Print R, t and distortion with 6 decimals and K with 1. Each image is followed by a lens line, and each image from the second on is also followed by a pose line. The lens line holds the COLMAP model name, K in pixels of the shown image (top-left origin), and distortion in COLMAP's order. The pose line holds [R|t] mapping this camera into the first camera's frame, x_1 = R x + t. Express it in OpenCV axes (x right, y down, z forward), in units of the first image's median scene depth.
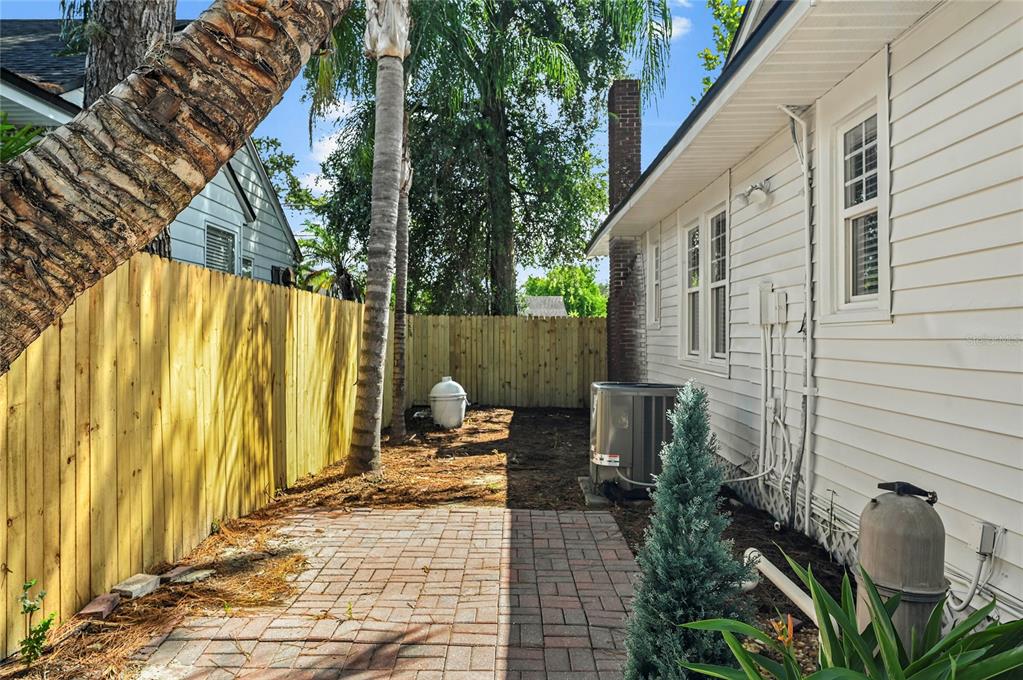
lens RADIAL K [[741.9, 0, 511.5], [0, 741.9, 340.0], [0, 0, 1]] dist [-0.095479, -0.000110]
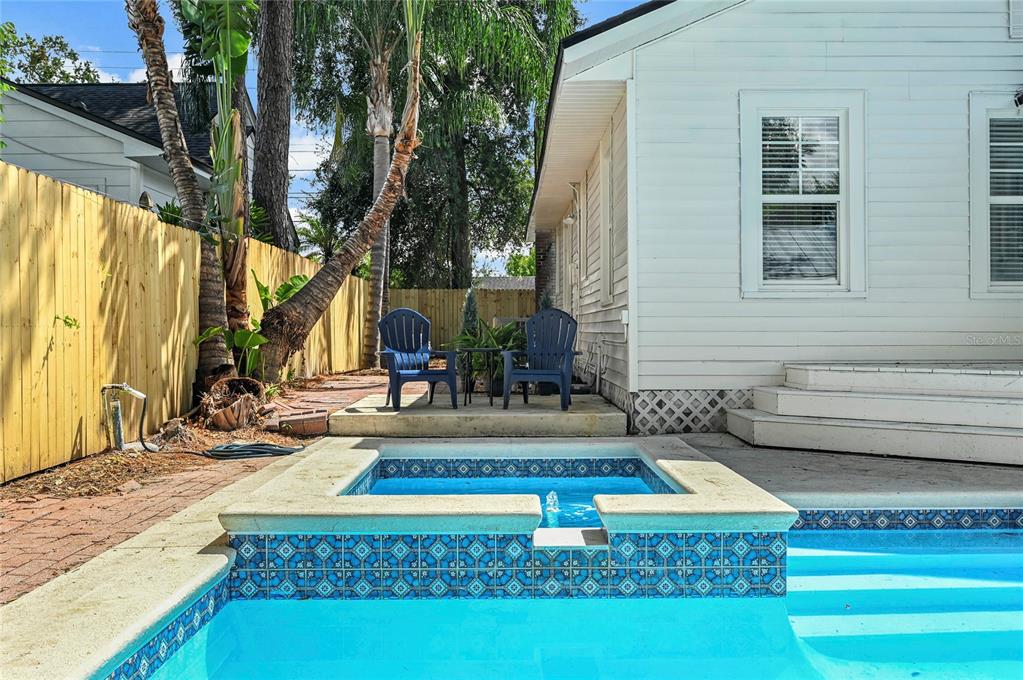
lens RADIAL K [[899.6, 0, 497.5], [0, 899.6, 319.4], [0, 0, 1]] dist [0.002176, 0.006547]
pose [[0.999981, -0.005921, 0.001850, 0.048546], [0.005943, 0.999909, -0.012123, 0.037687], [-0.001778, 0.012134, 0.999925, -0.535425]]
